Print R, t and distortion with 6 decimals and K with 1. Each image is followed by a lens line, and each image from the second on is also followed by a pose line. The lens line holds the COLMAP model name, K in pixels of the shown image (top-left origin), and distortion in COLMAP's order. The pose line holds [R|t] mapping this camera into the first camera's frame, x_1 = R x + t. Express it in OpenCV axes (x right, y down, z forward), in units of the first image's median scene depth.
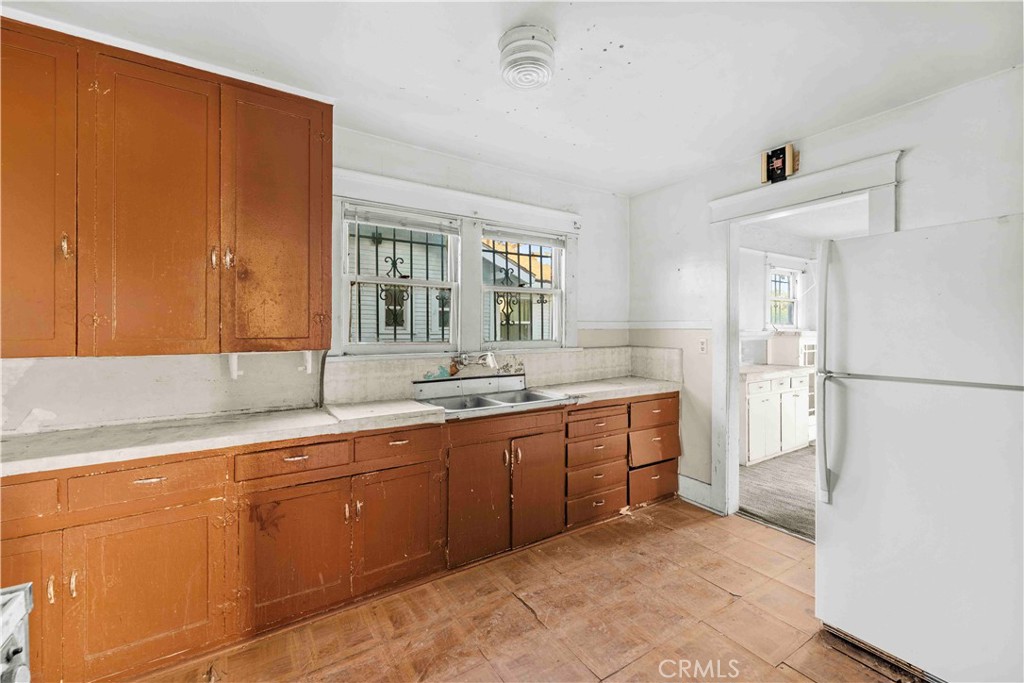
lens RADIAL K [[423.3, 0, 508.8], [0, 423.3, 330.5], [0, 0, 1]] dist [-0.000006, -0.000218]
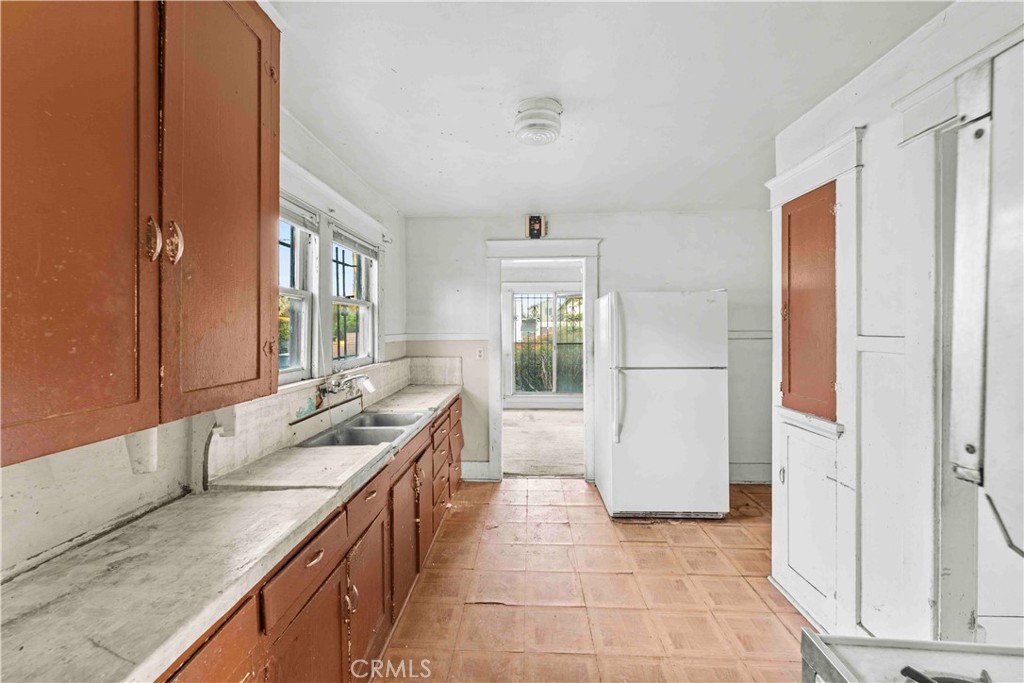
lens RADIAL K [[423.3, 0, 508.8], [0, 423.3, 330.5], [0, 0, 1]] dist [-0.000006, -0.000218]
pose [[0.567275, -0.009830, 0.823470, -0.590795], [0.010858, 0.999931, 0.004457, -0.040918], [-0.823457, 0.006413, 0.567343, 0.240496]]
